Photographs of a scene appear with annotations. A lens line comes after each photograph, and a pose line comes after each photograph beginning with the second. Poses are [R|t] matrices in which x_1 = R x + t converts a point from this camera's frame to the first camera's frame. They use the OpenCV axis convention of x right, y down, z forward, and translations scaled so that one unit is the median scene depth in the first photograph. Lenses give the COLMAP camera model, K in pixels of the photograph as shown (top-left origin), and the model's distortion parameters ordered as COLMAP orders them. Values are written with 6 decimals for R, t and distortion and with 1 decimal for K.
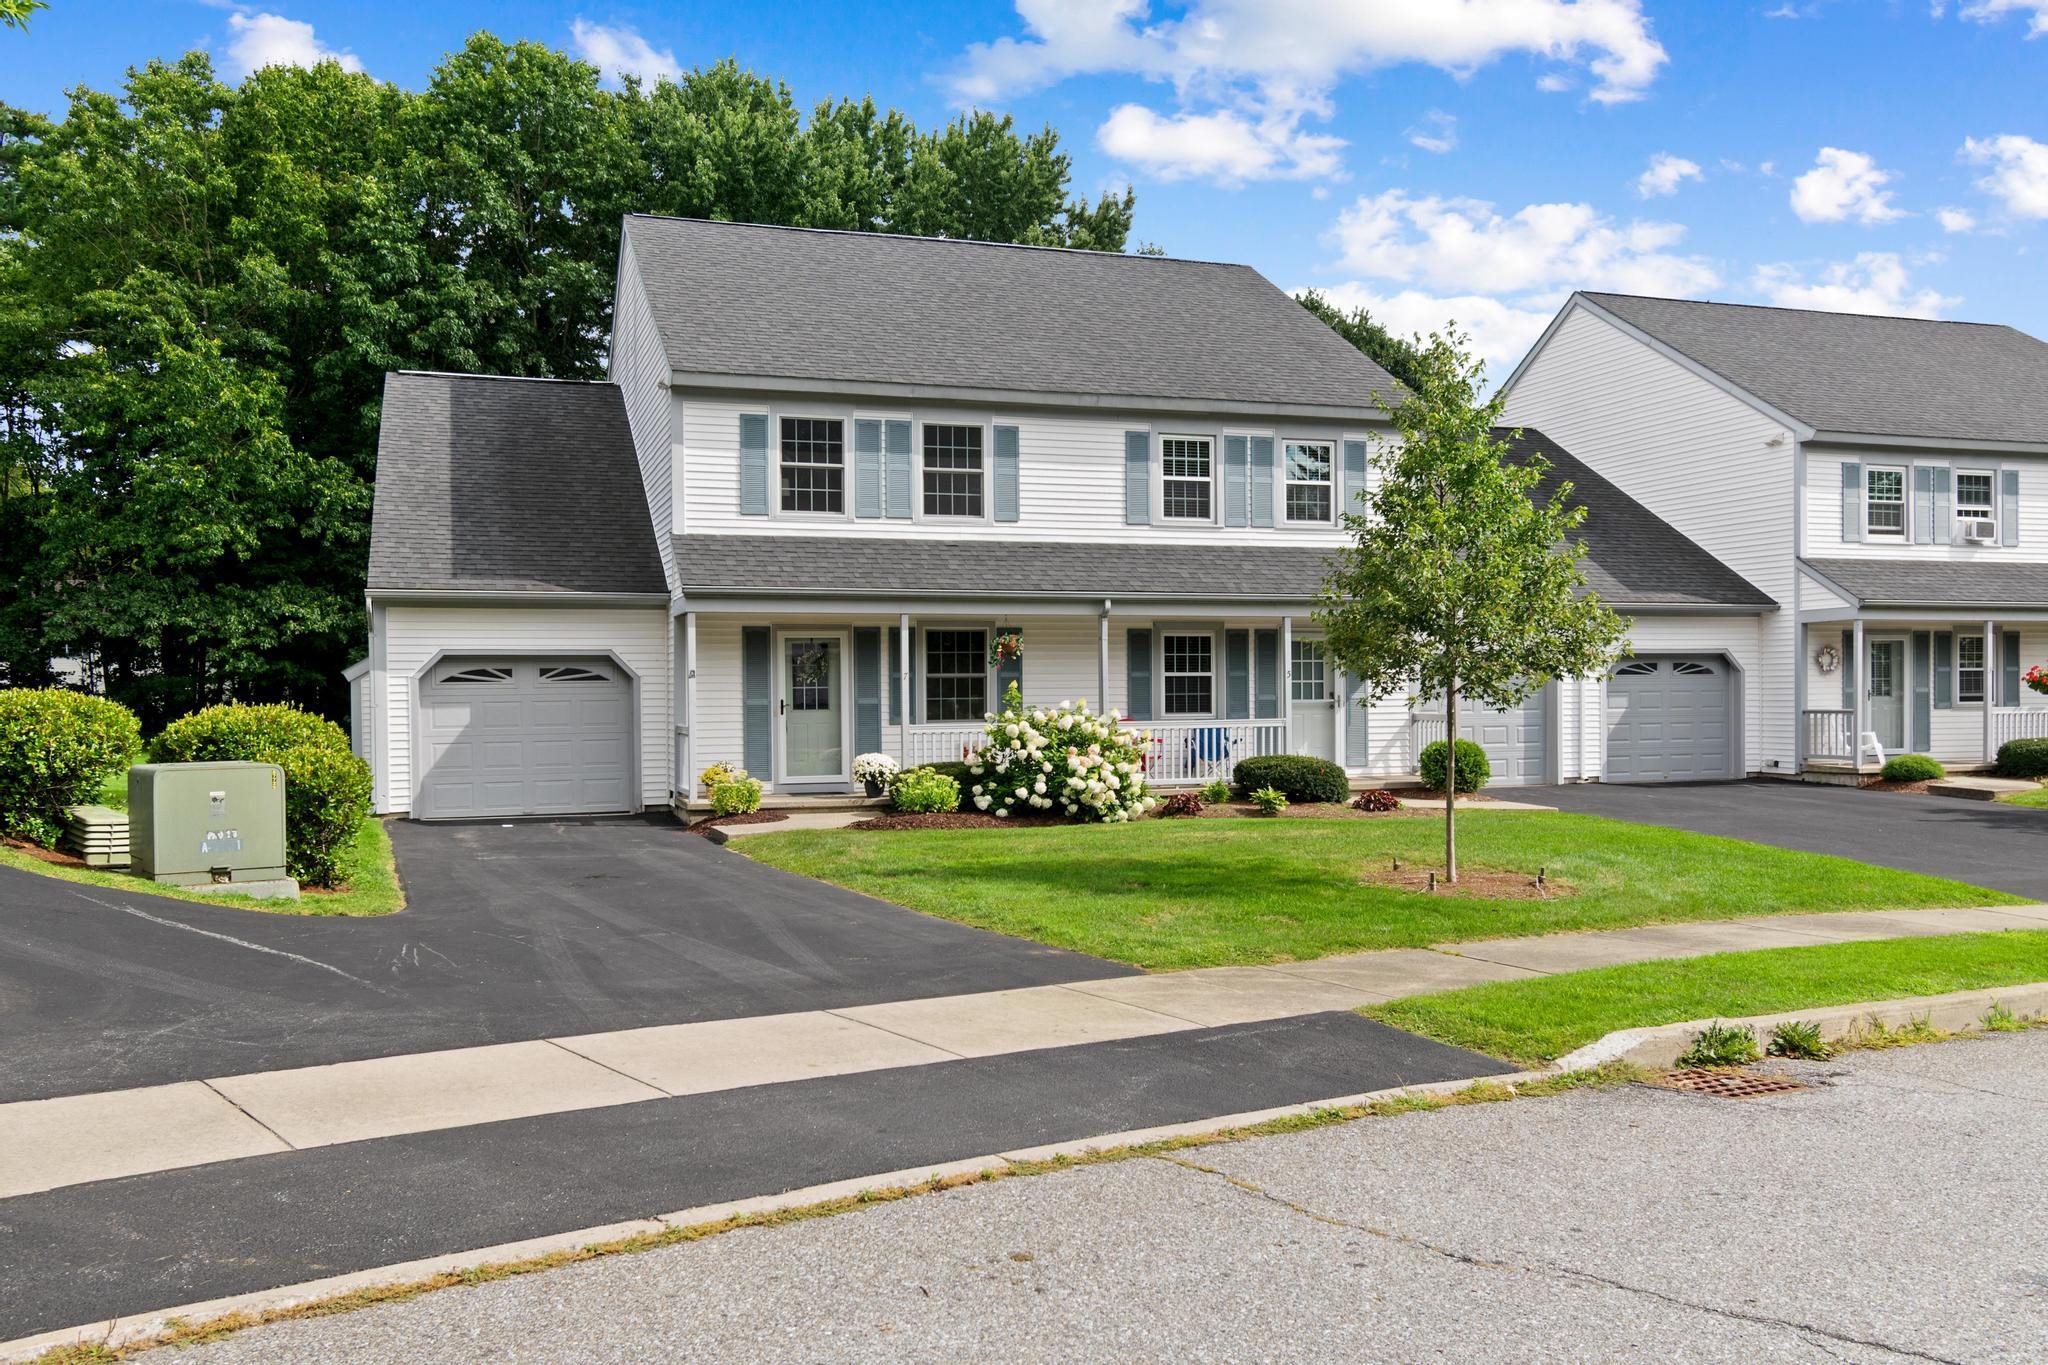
lens RADIAL K [[1712.9, 0, 1033.5], [0, 1712.9, 706.0], [0, 0, 1]] dist [-0.004770, -0.008142]
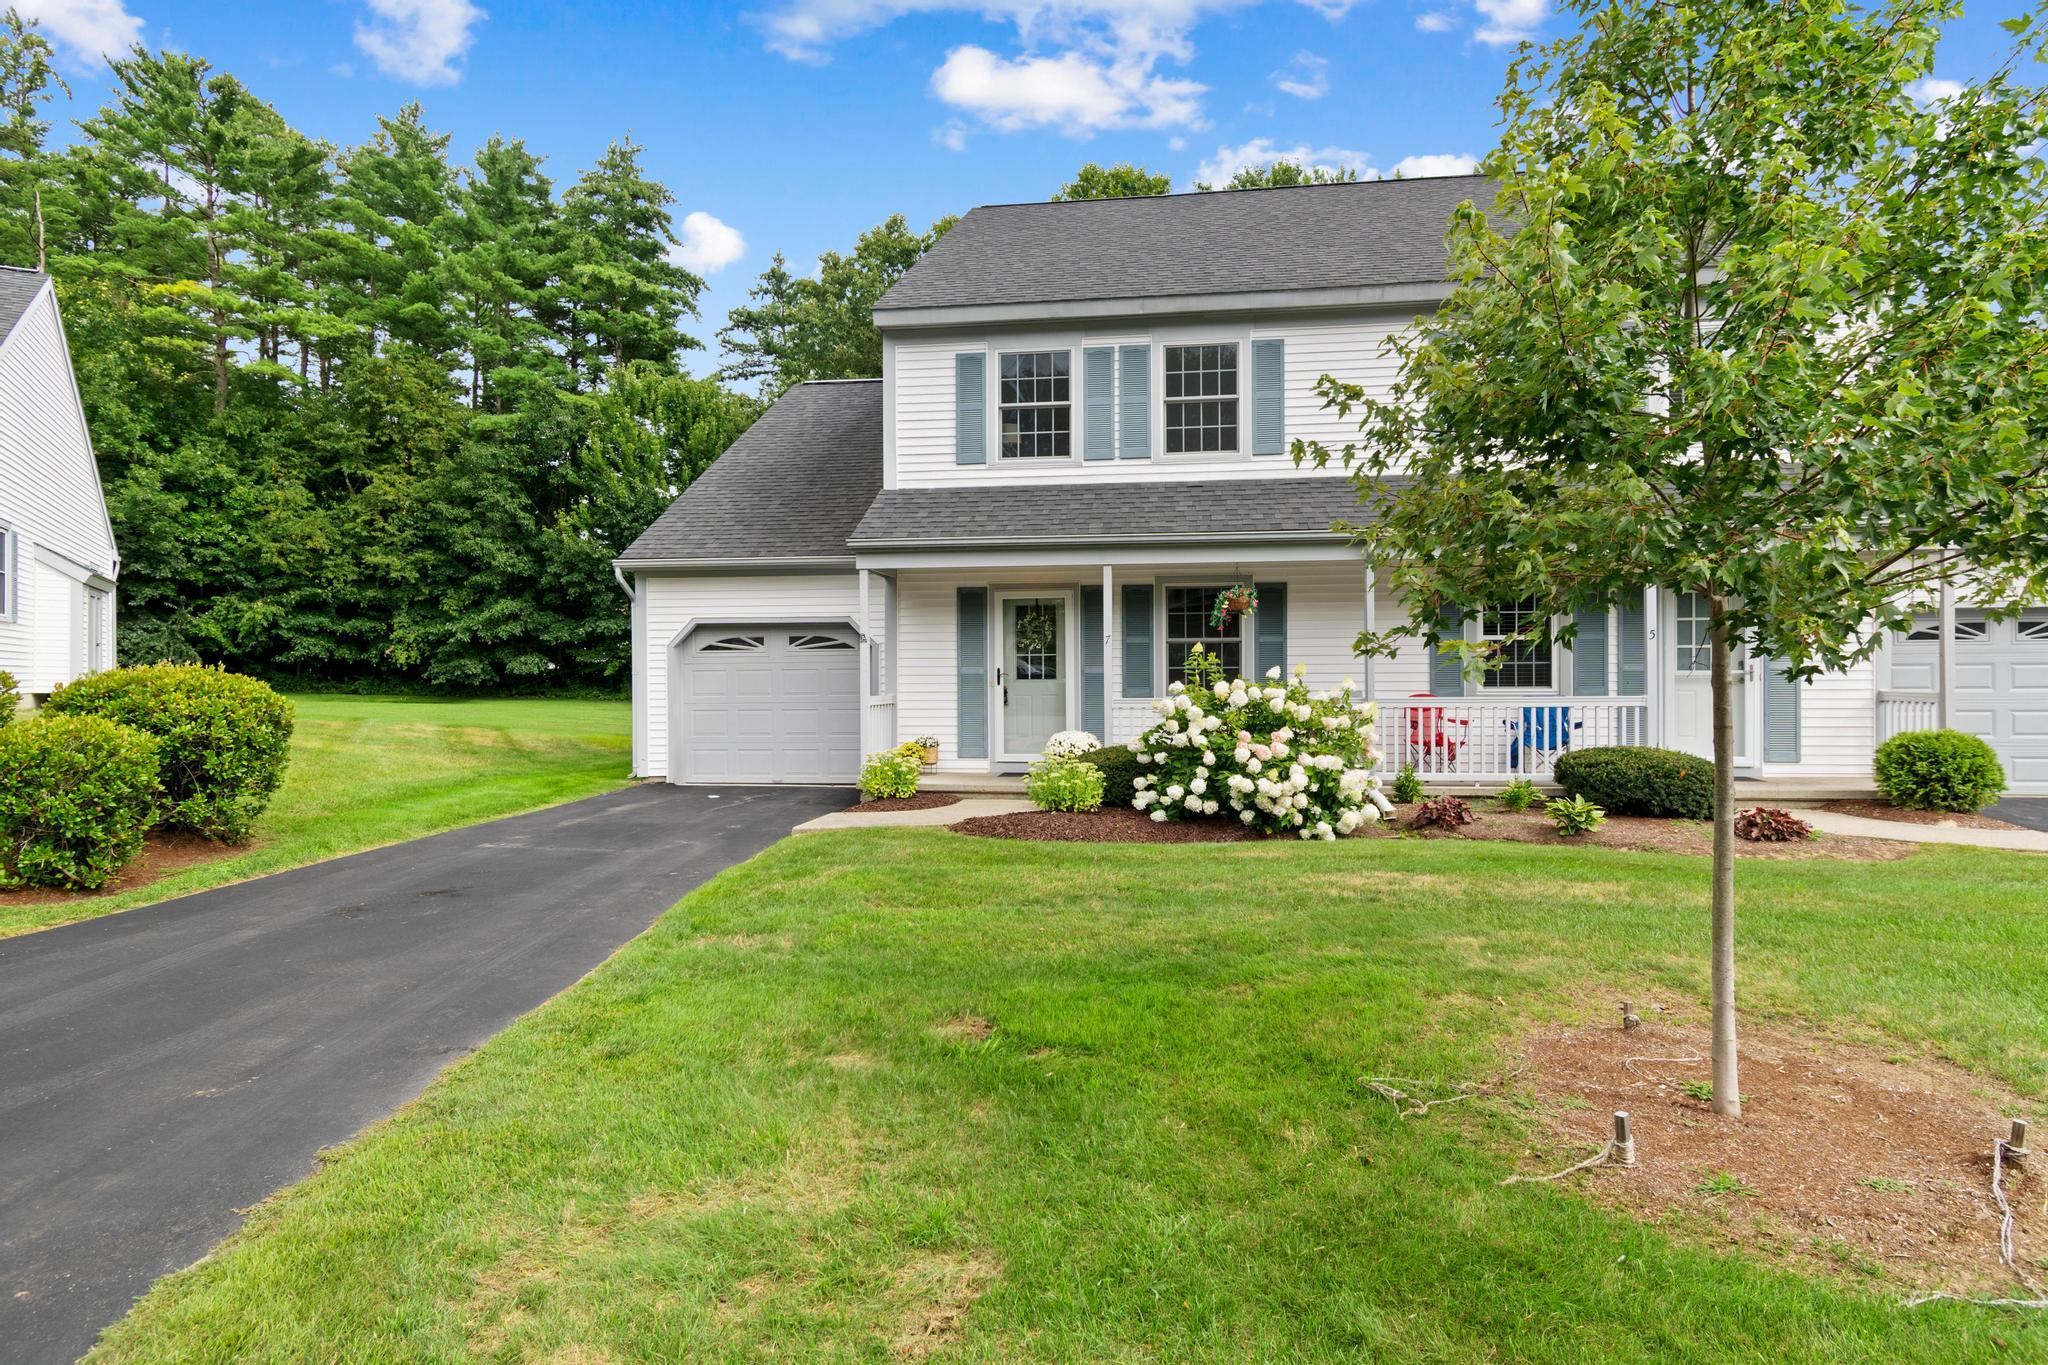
lens RADIAL K [[1183.0, 0, 1024.0], [0, 1183.0, 682.5], [0, 0, 1]] dist [-0.000357, 0.000240]
pose [[0.886440, 0.007077, -0.462789, 0.150687], [-0.006257, 0.999975, 0.003307, 0.001788], [0.462801, -0.000036, 0.886462, 0.449608]]
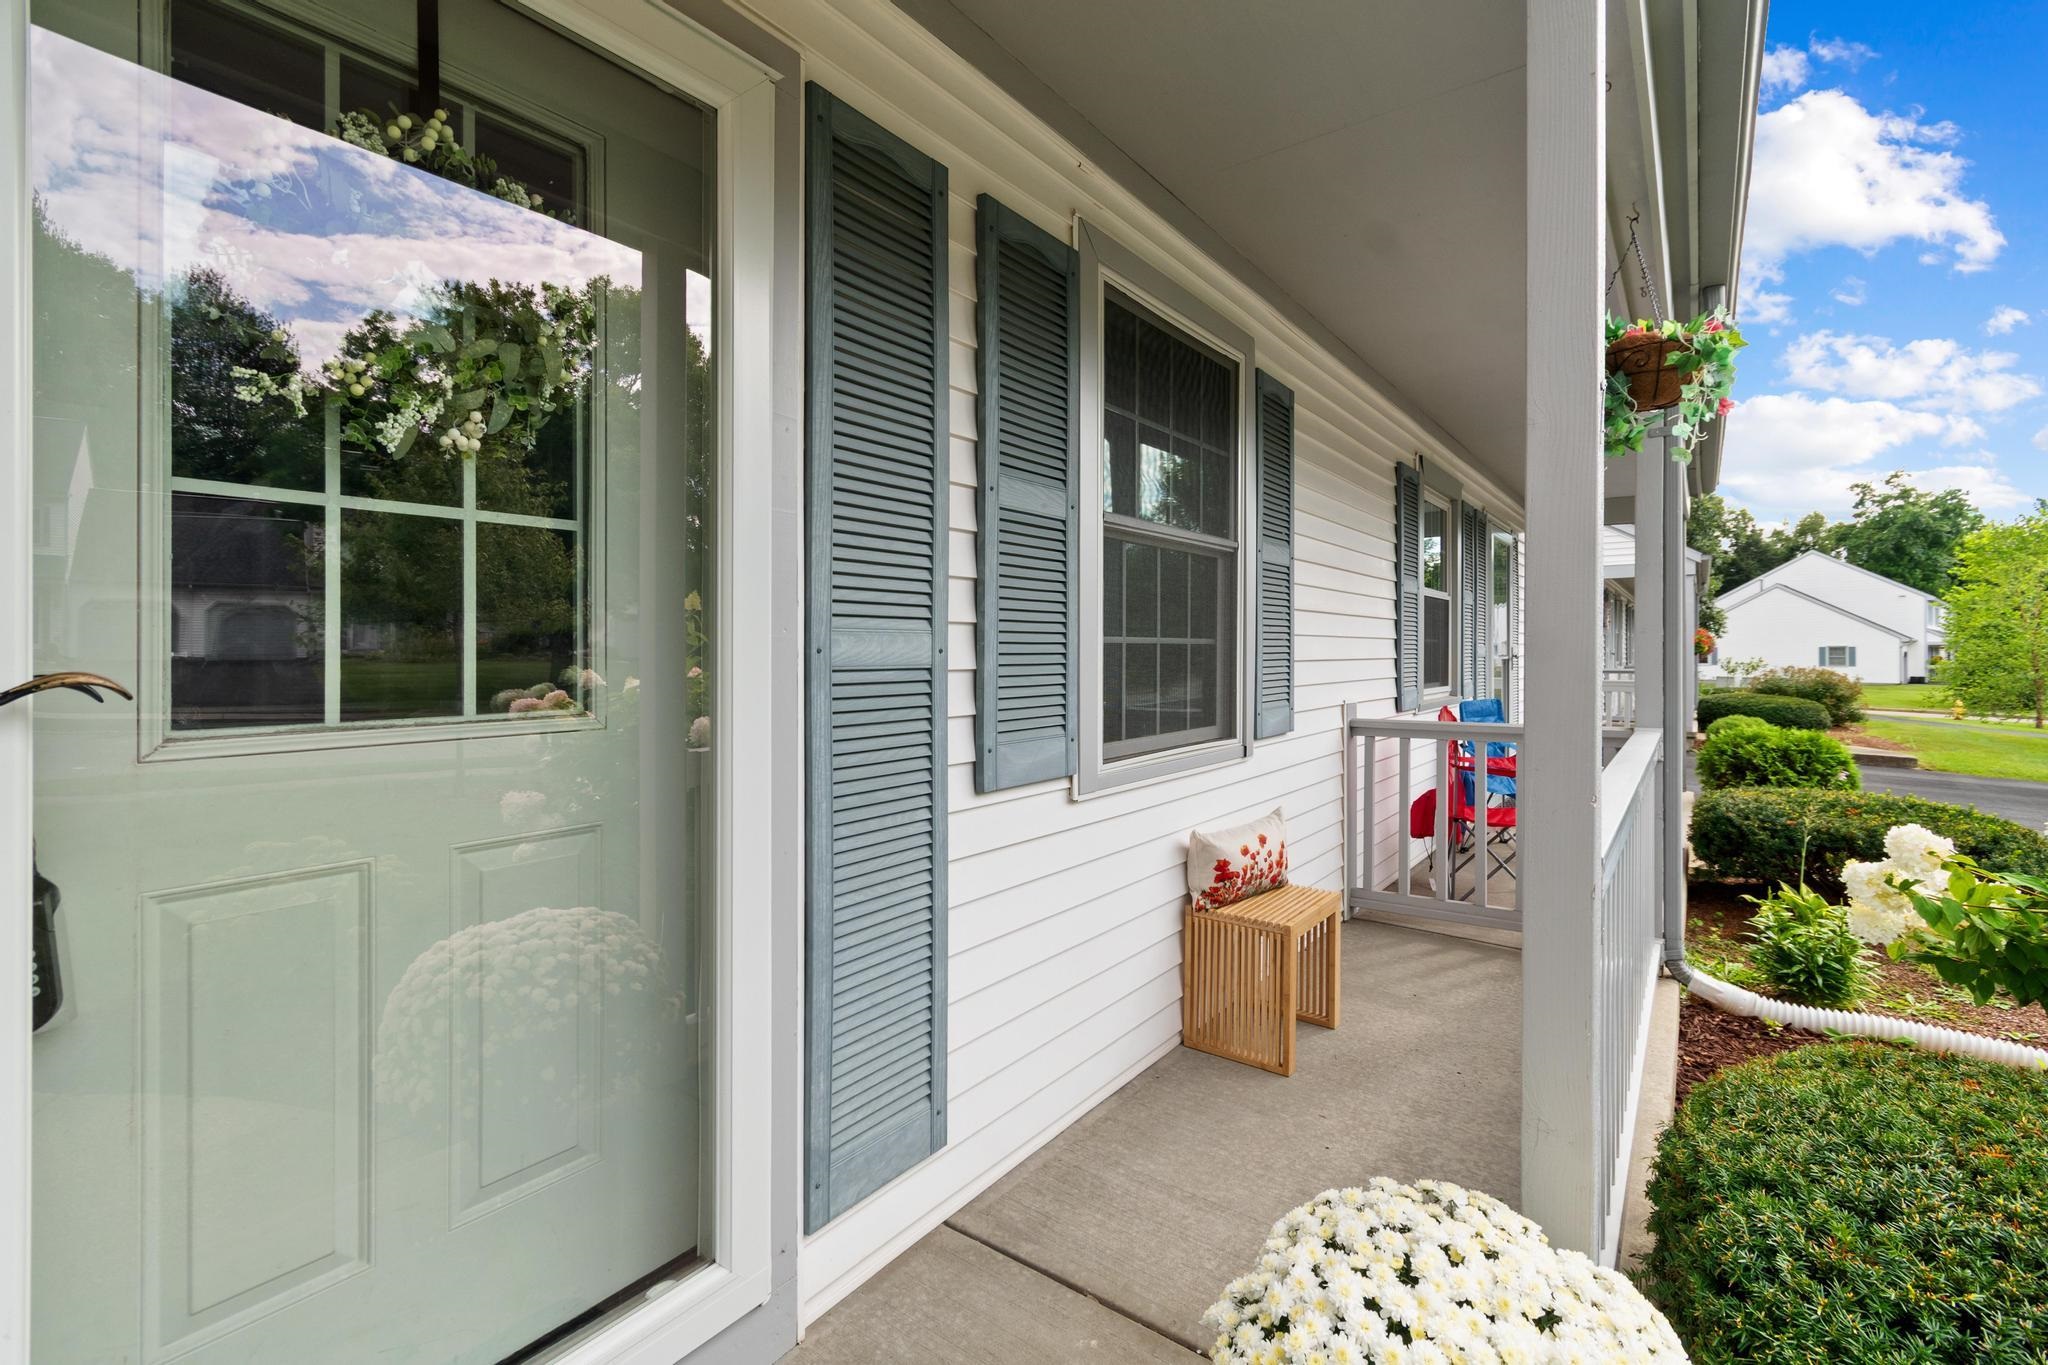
lens RADIAL K [[905.5, 0, 1028.3], [0, 905.5, 646.0], [0, 0, 1]] dist [0.003497, 0.000011]
pose [[0.819629, 0.010528, 0.572798, -0.130968], [-0.002013, 0.999878, -0.015496, -0.001514], [-0.572891, 0.011548, 0.819550, 0.935811]]
